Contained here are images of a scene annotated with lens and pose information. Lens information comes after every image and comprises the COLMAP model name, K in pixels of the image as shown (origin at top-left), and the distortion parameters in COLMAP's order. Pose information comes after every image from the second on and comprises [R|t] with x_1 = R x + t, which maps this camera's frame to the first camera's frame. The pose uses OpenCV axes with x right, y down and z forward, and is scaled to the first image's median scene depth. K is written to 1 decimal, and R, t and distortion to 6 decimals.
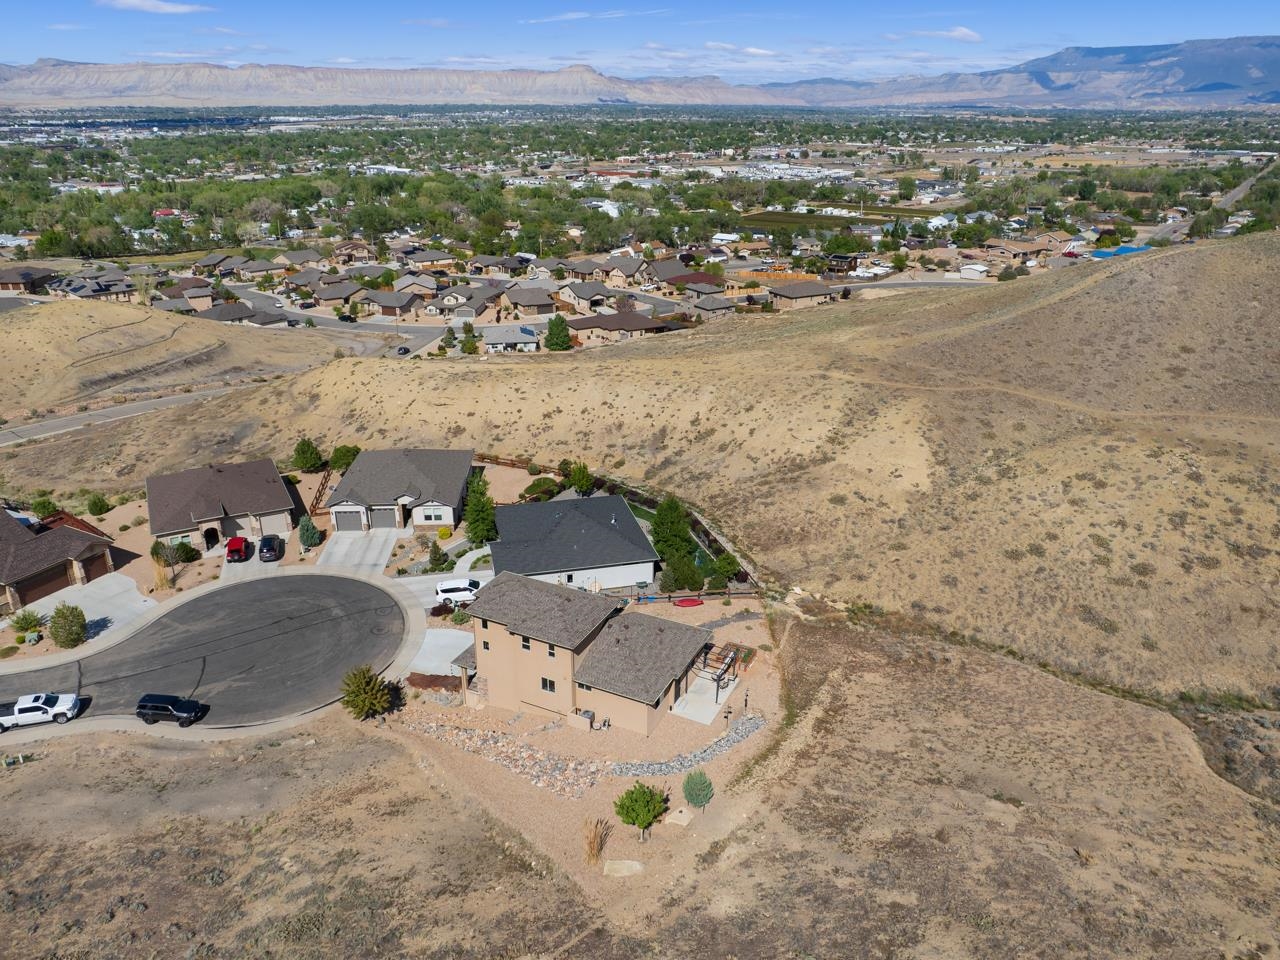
lens RADIAL K [[919.5, 0, 630.5], [0, 919.5, 480.9], [0, 0, 1]] dist [-0.069882, 0.056257]
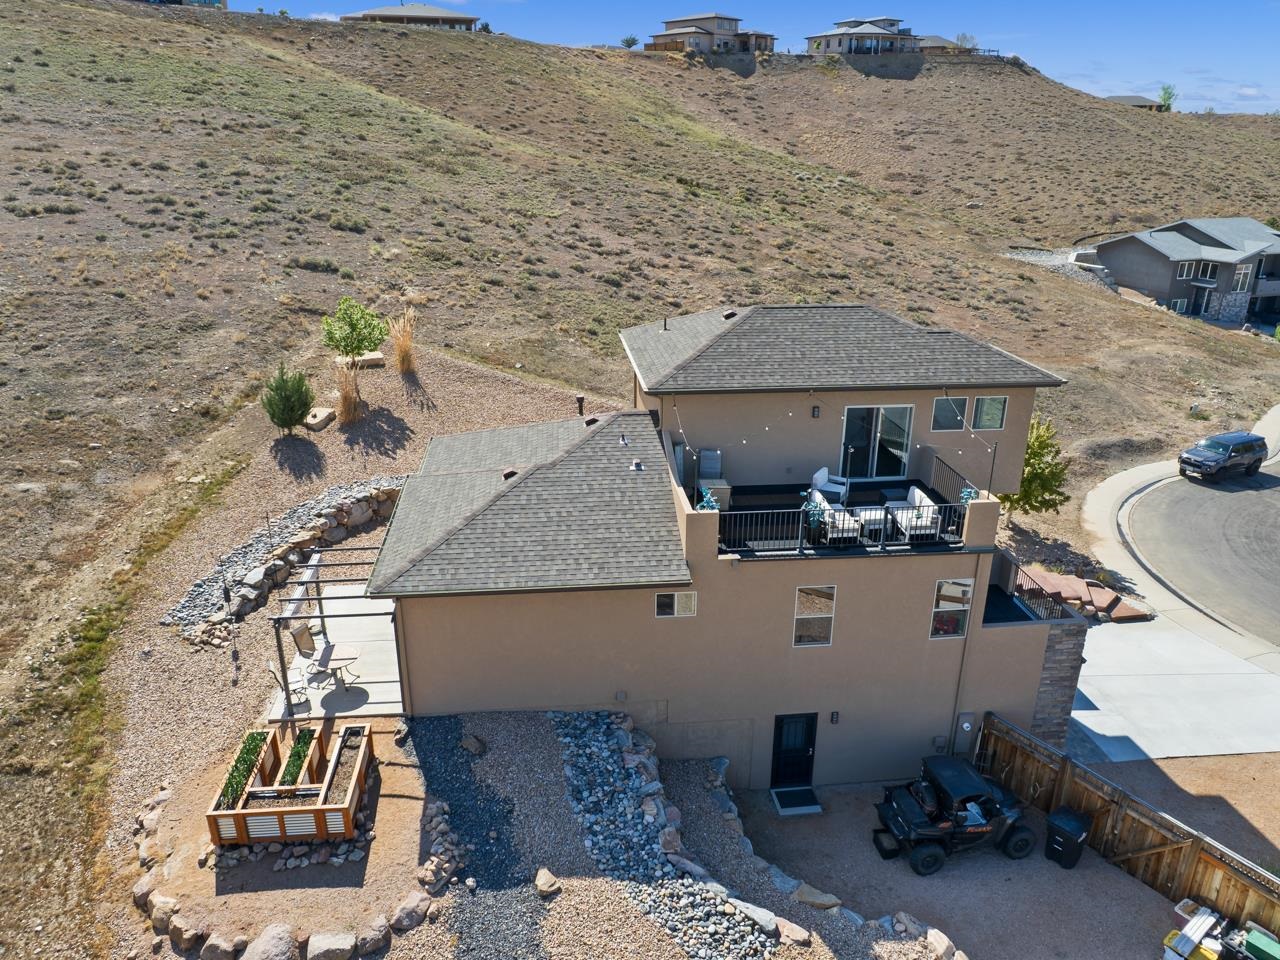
lens RADIAL K [[919.5, 0, 630.5], [0, 919.5, 480.9], [0, 0, 1]] dist [-0.069882, 0.056257]
pose [[-0.844219, 0.180900, -0.504549, 0.120247], [-0.213541, 0.749881, 0.626161, -0.029561], [0.491625, 0.636359, -0.594434, 0.920986]]
